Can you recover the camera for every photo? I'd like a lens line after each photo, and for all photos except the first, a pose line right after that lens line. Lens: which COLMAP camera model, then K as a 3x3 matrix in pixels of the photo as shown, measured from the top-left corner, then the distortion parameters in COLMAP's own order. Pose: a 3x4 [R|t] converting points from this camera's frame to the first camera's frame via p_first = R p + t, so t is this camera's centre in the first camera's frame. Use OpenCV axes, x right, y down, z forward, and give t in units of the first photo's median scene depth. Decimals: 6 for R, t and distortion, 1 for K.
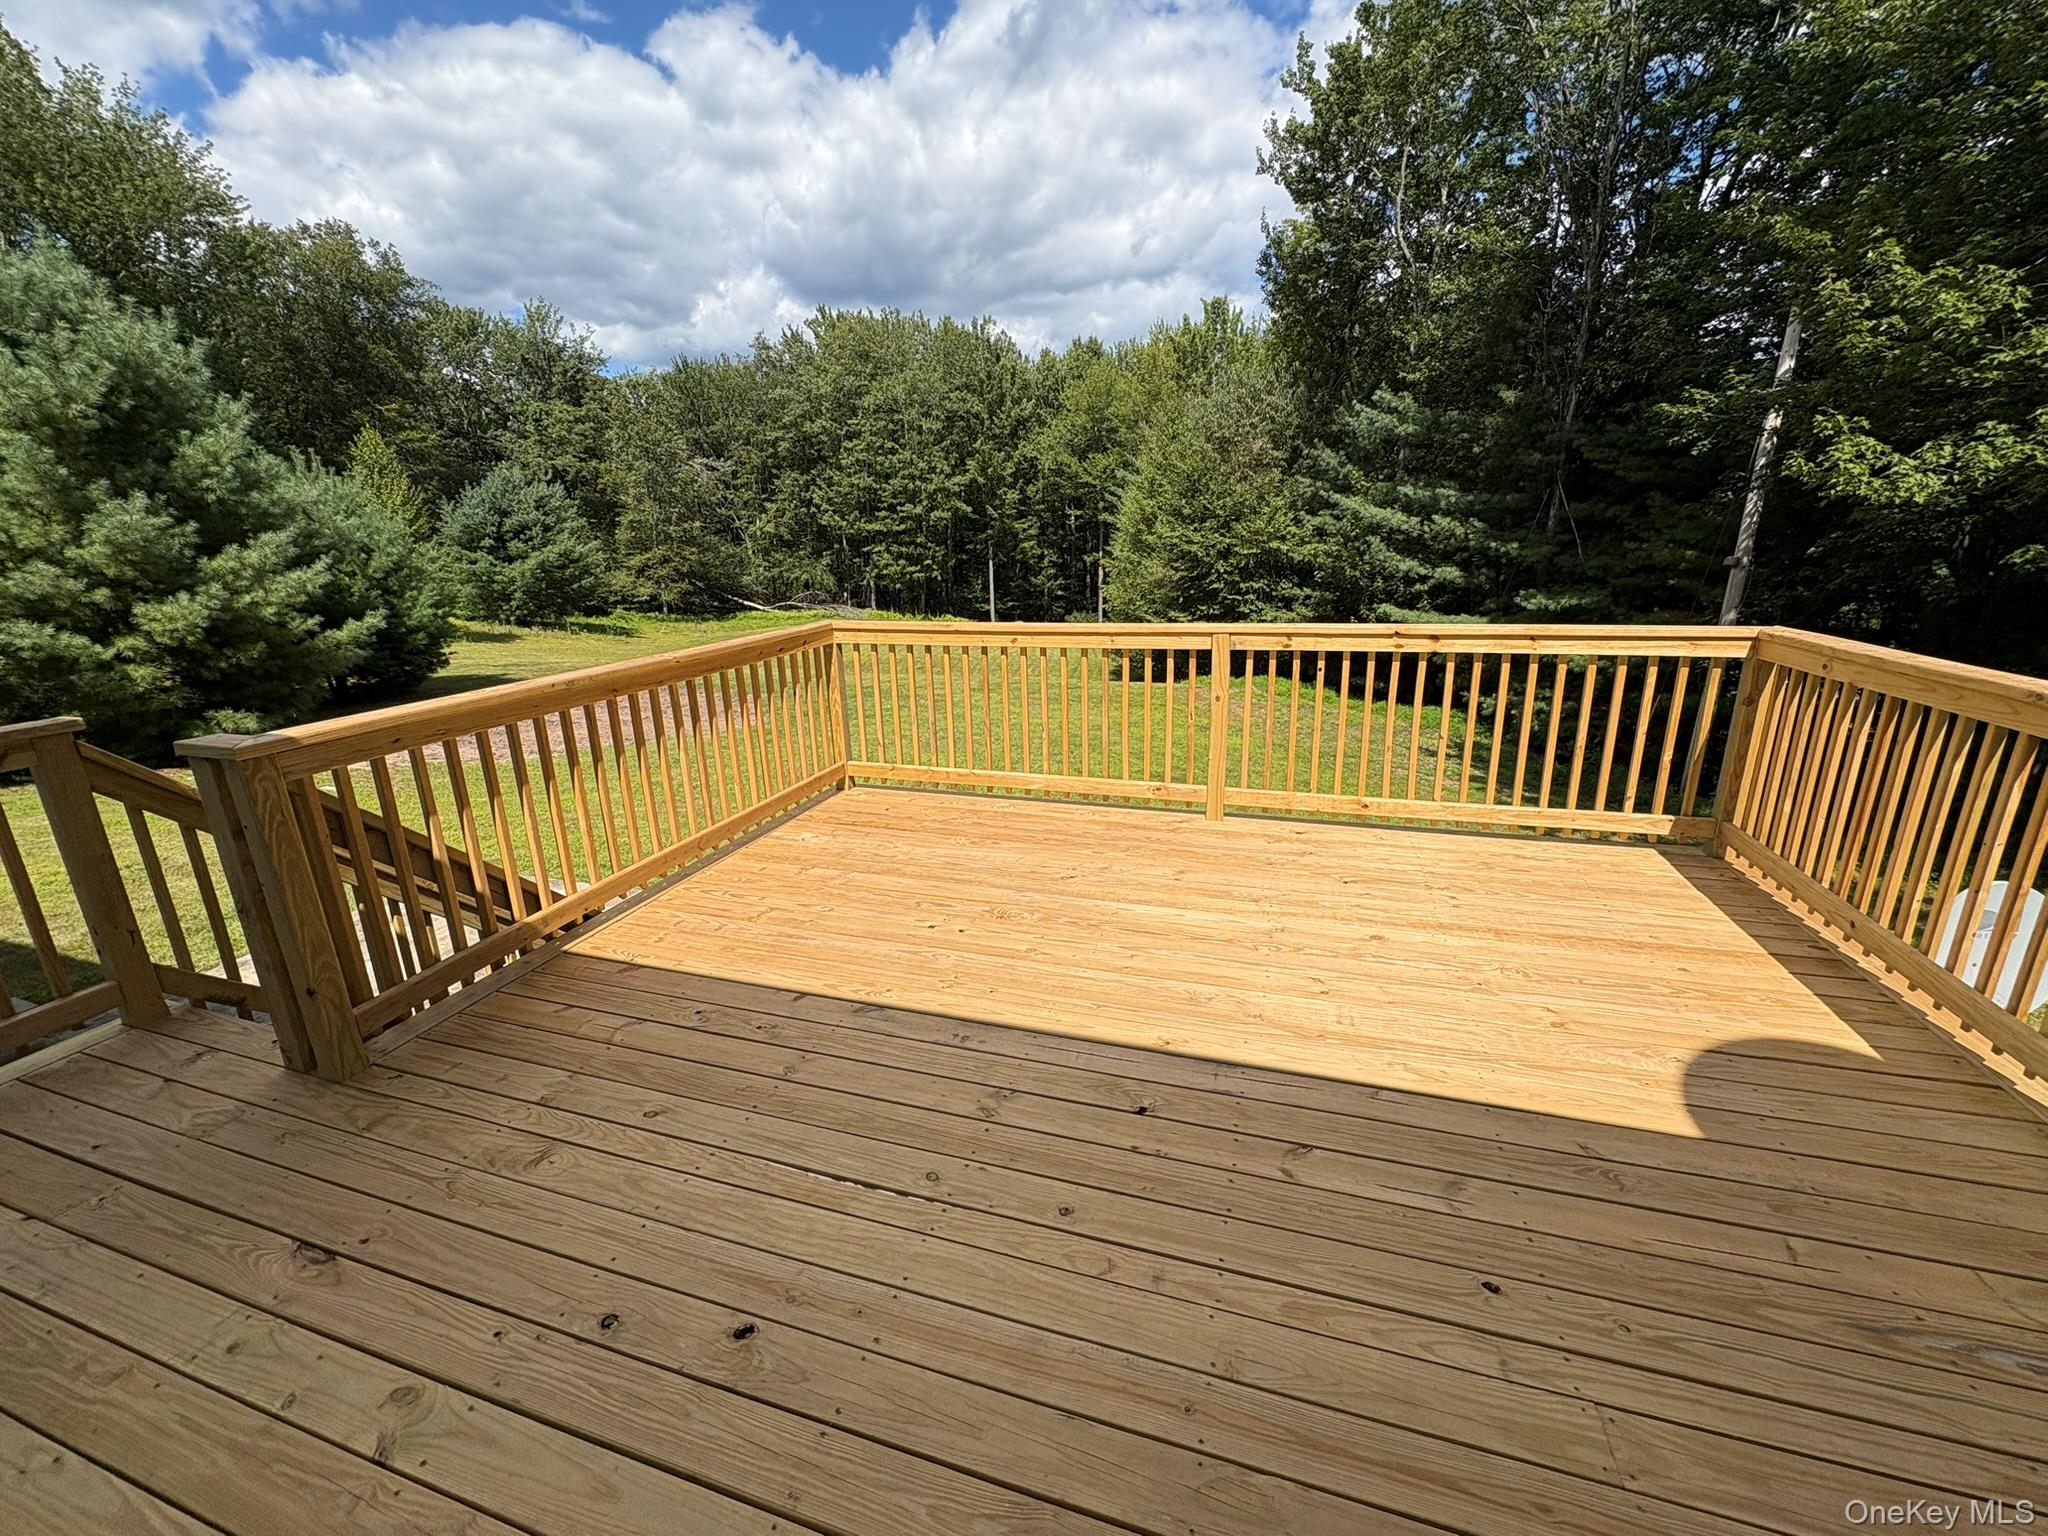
lens RADIAL K [[824.9, 0, 1030.9], [0, 824.9, 773.1], [0, 0, 1]] dist [0.002455, -0.000010]
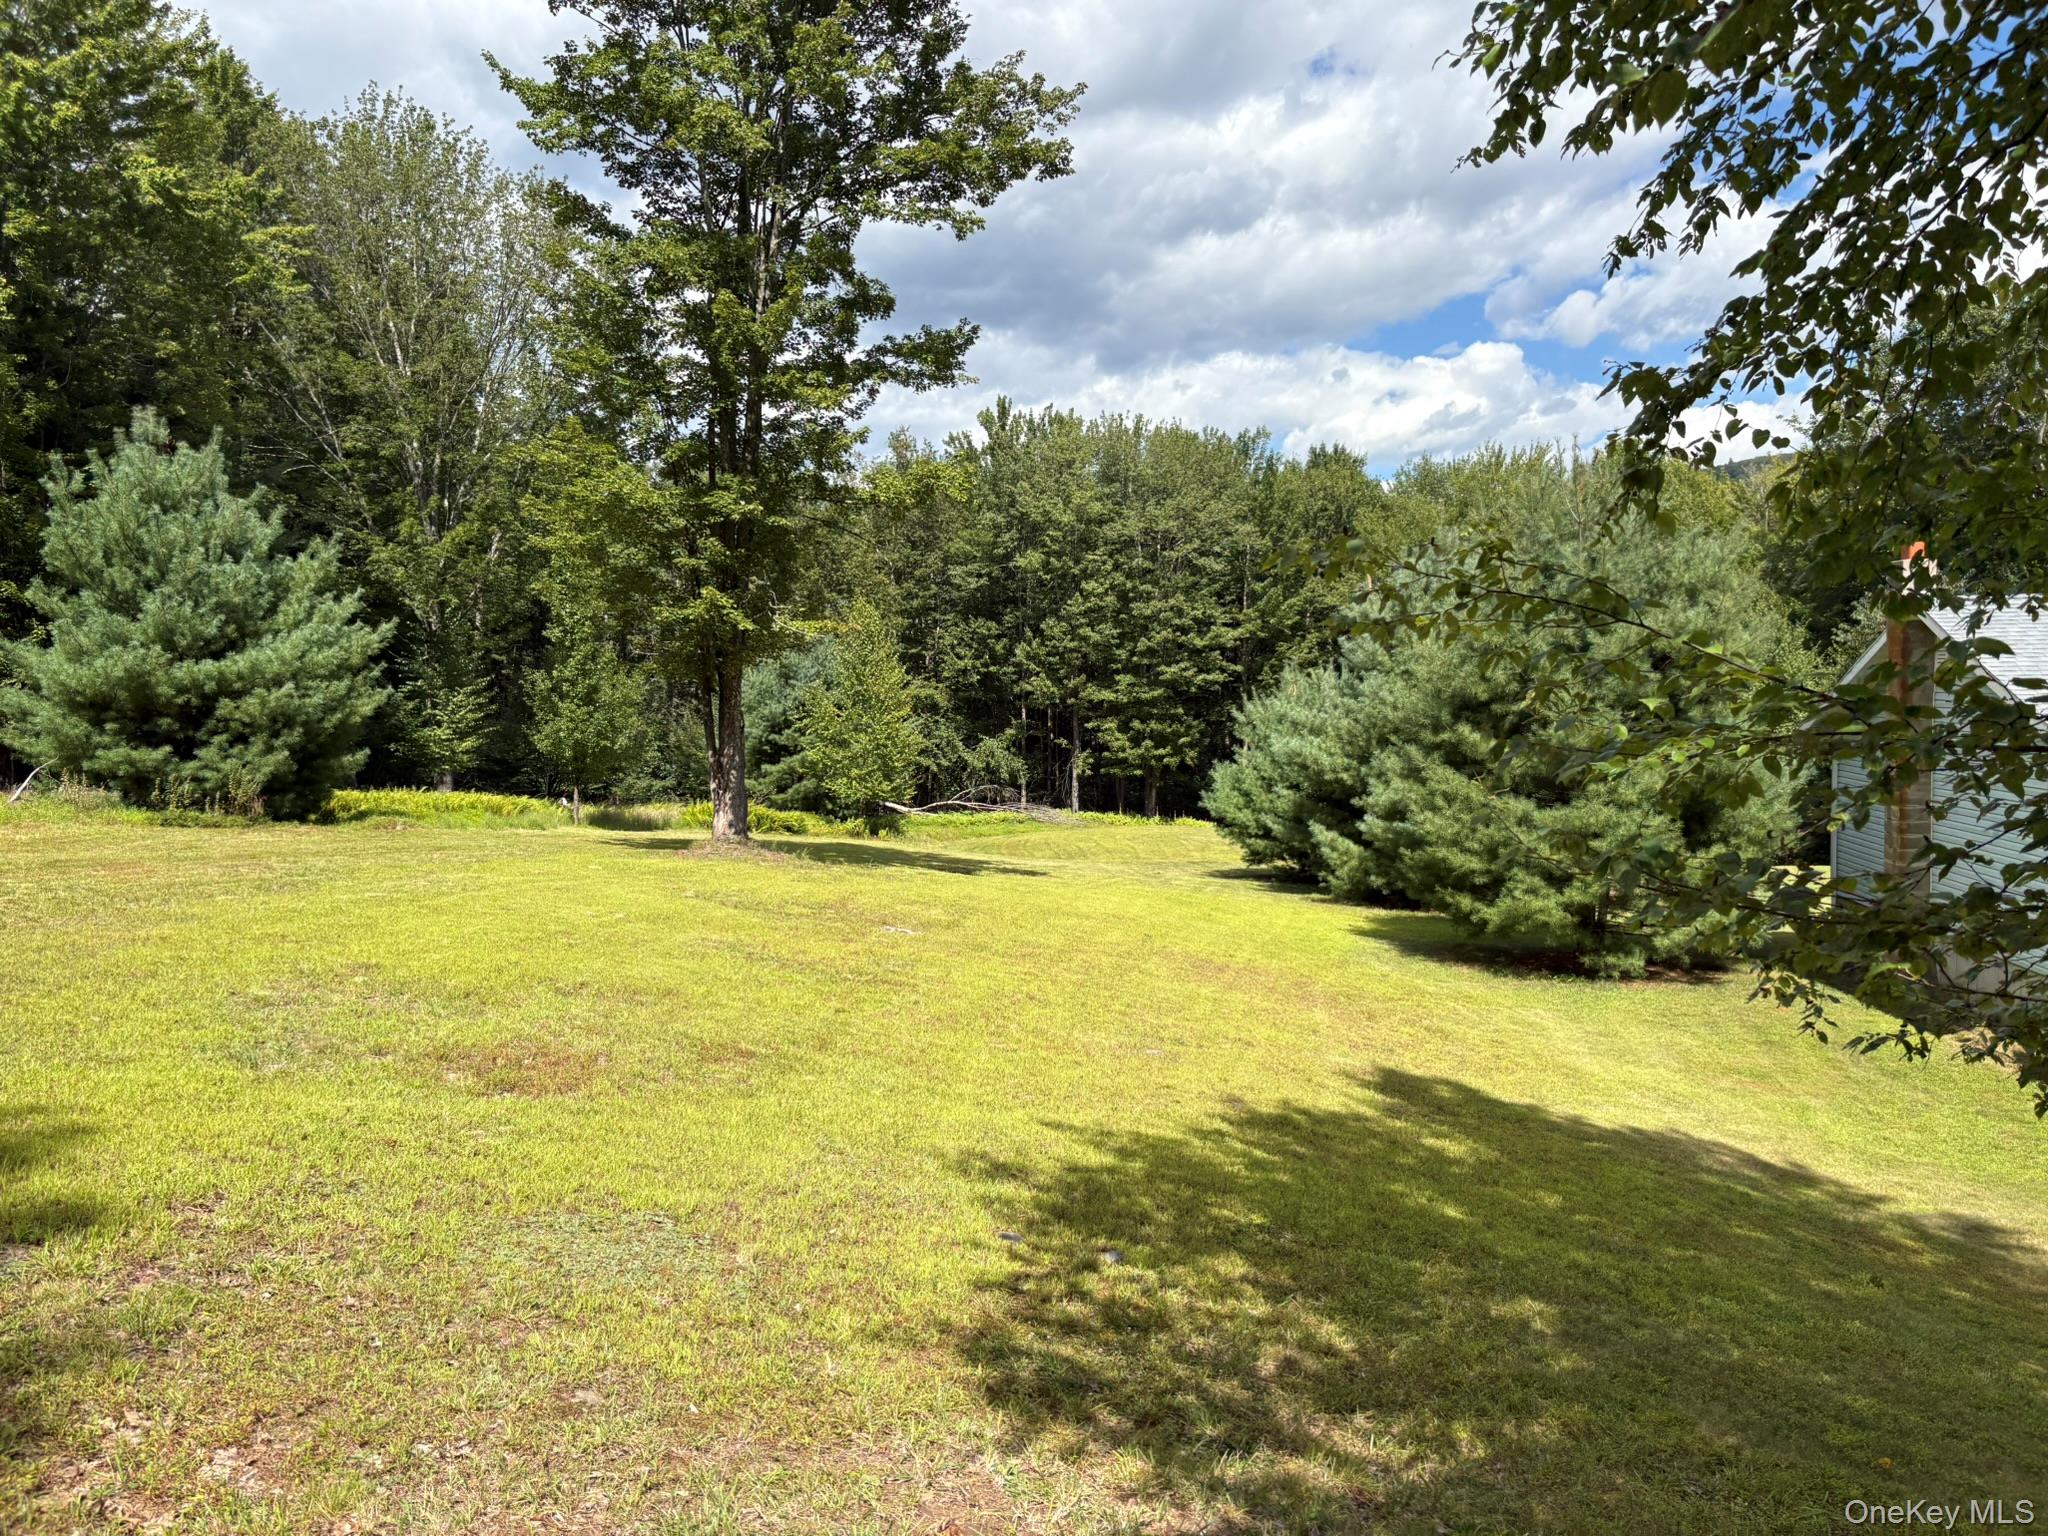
lens RADIAL K [[1570.5, 0, 1023.7], [0, 1570.5, 787.8], [0, 0, 1]] dist [0.032561, -0.027109]
pose [[0.986307, -0.008440, 0.164702, -0.480511], [0.042415, 0.978076, -0.203881, 0.051586], [-0.159370, 0.208075, 0.965042, -0.275491]]
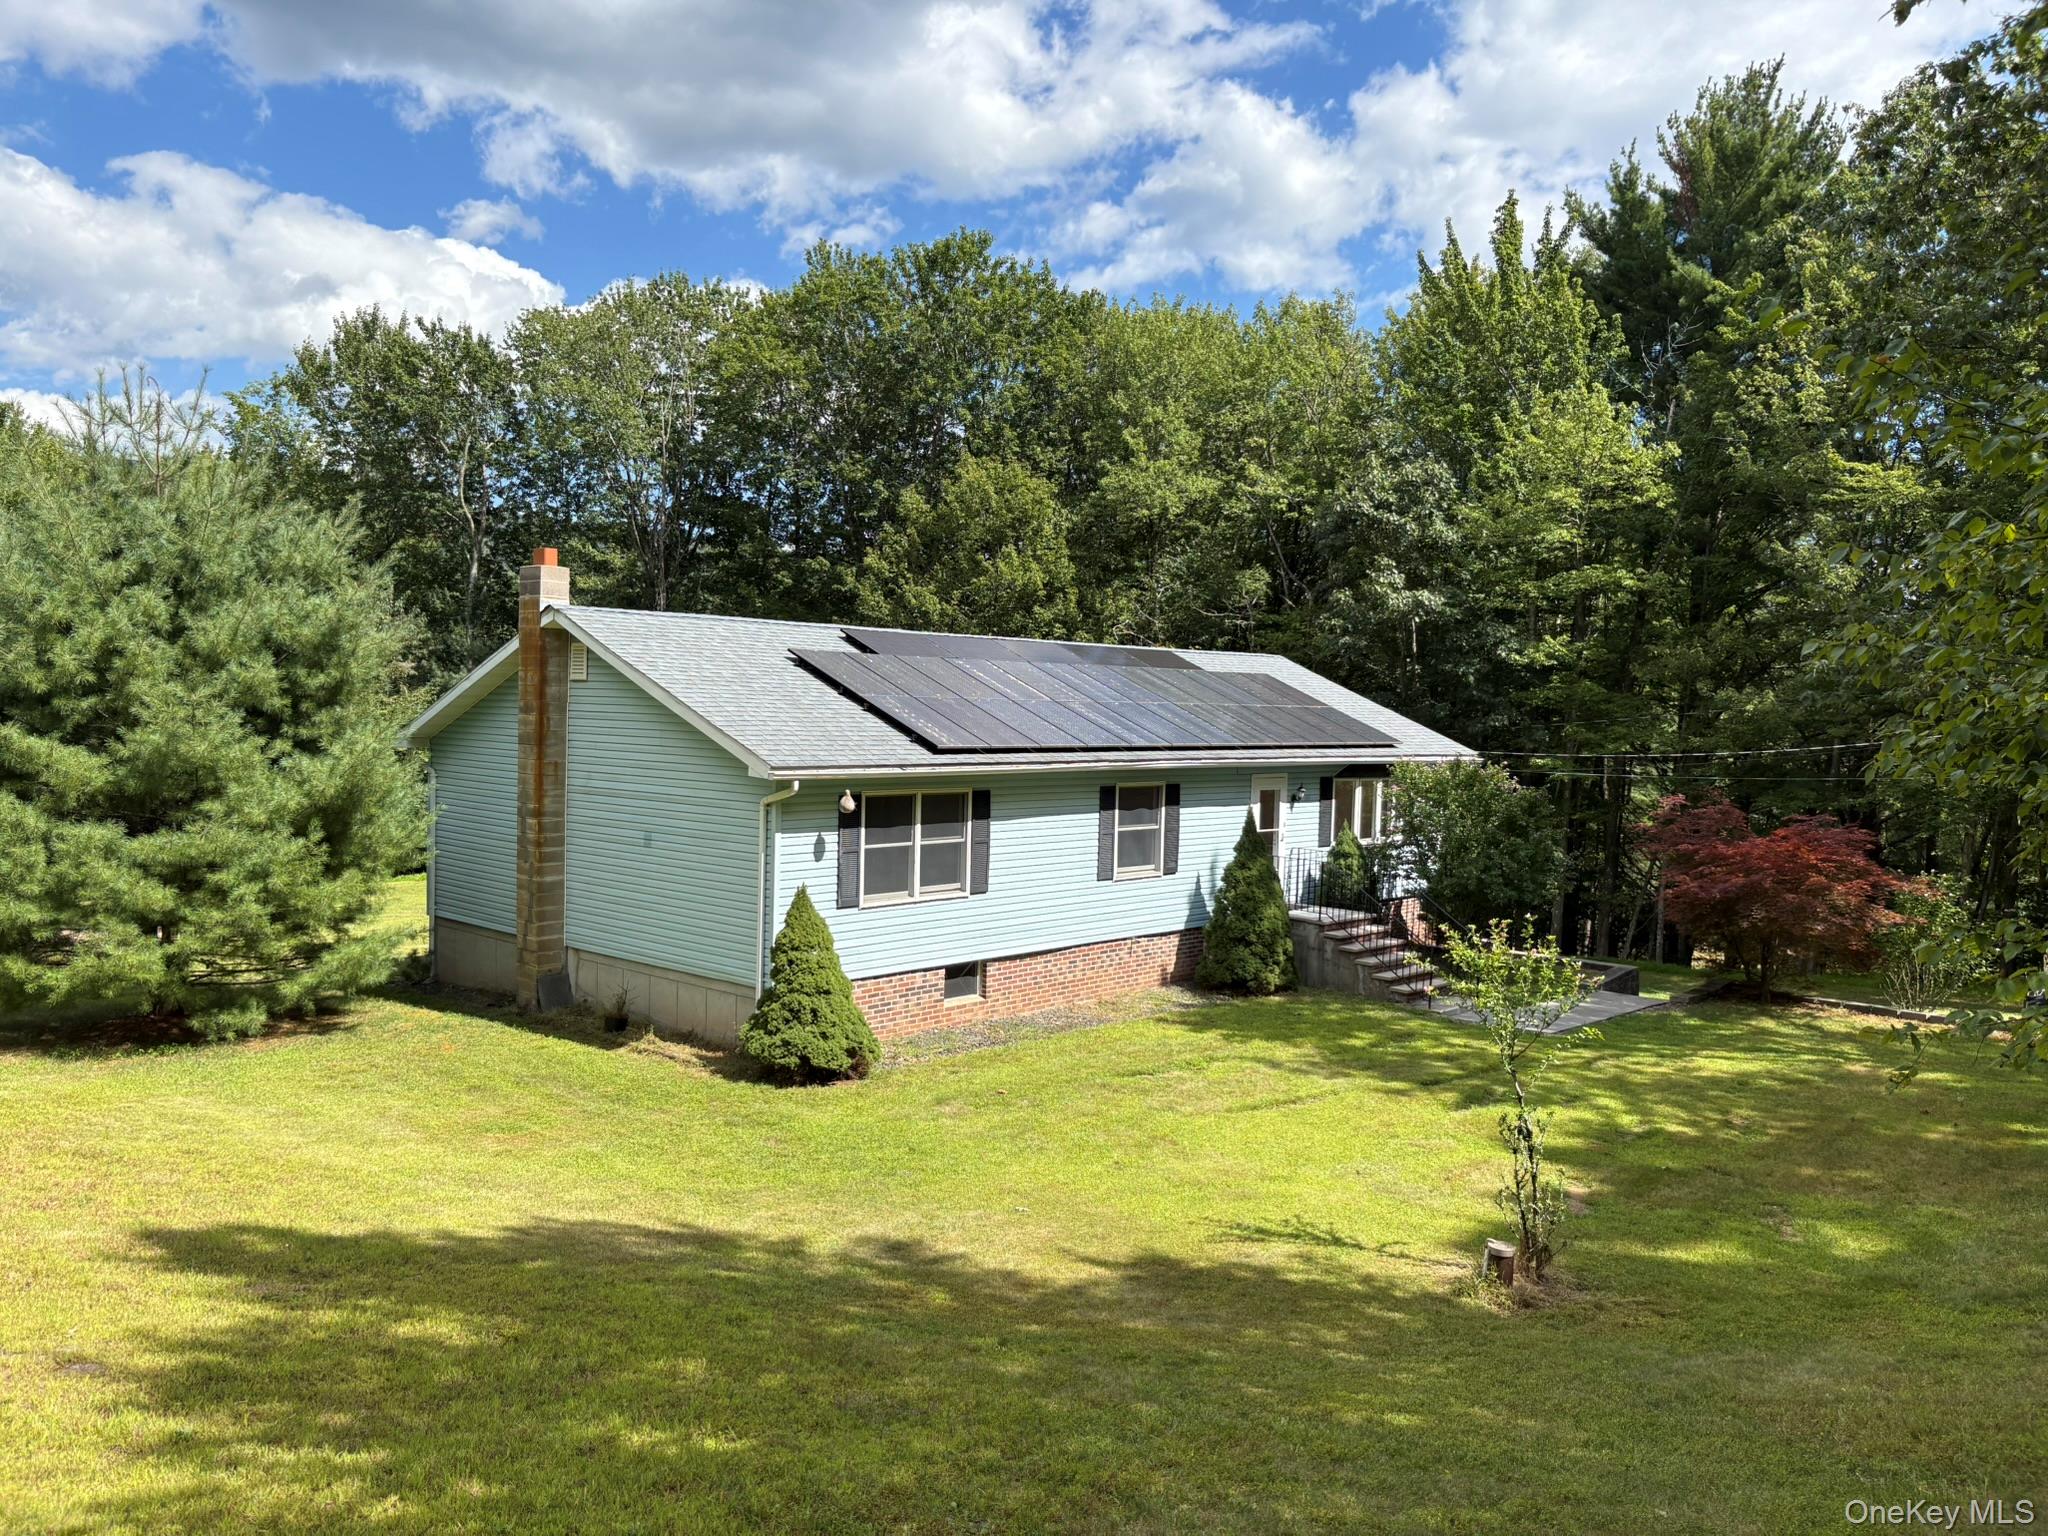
lens RADIAL K [[1570.5, 0, 1060.5], [0, 1570.5, 771.3], [0, 0, 1]] dist [0.032561, -0.027109]
pose [[0.398043, -0.007529, 0.917336, -0.495853], [0.215088, 0.972858, -0.085345, 0.036189], [-0.891796, 0.231278, 0.388859, -0.204579]]
